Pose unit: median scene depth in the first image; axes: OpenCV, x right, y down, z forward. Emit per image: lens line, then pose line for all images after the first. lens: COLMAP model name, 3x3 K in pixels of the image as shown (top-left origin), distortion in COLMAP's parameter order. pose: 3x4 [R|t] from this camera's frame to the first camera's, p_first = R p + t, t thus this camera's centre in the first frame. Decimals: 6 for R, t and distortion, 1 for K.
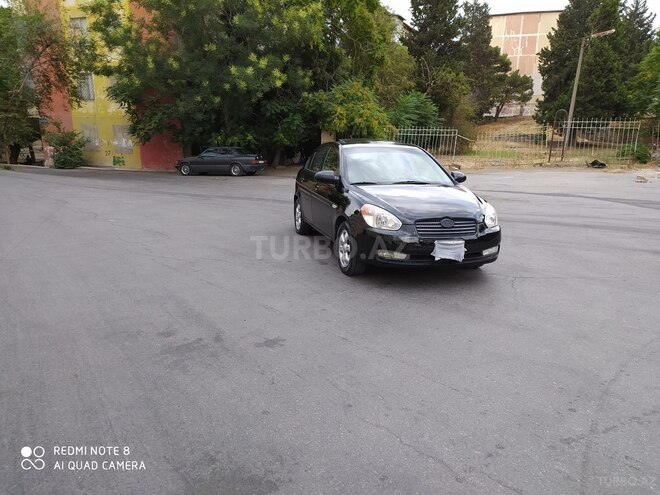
lens RADIAL K [[493.9, 0, 330.0], [0, 493.9, 247.5], [0, 0, 1]] dist [0.065539, -0.072687]
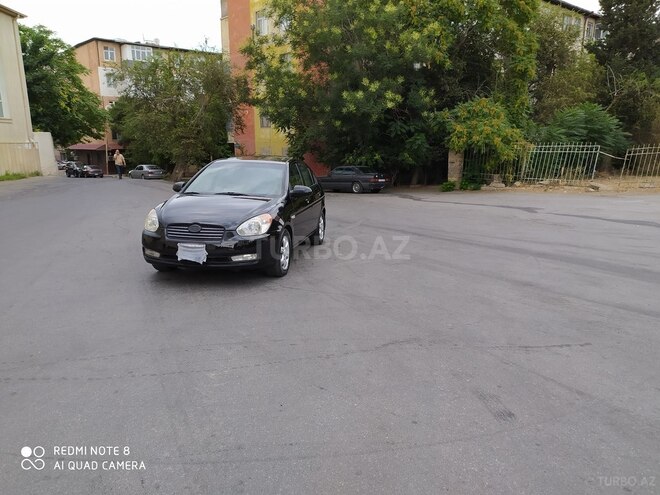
lens RADIAL K [[493.9, 0, 330.0], [0, 493.9, 247.5], [0, 0, 1]] dist [0.065539, -0.072687]
pose [[0.904760, 0.069512, -0.420212, 0.216401], [-0.086080, 0.996076, -0.020568, -0.002103], [0.417134, 0.054781, 0.907193, 0.024714]]
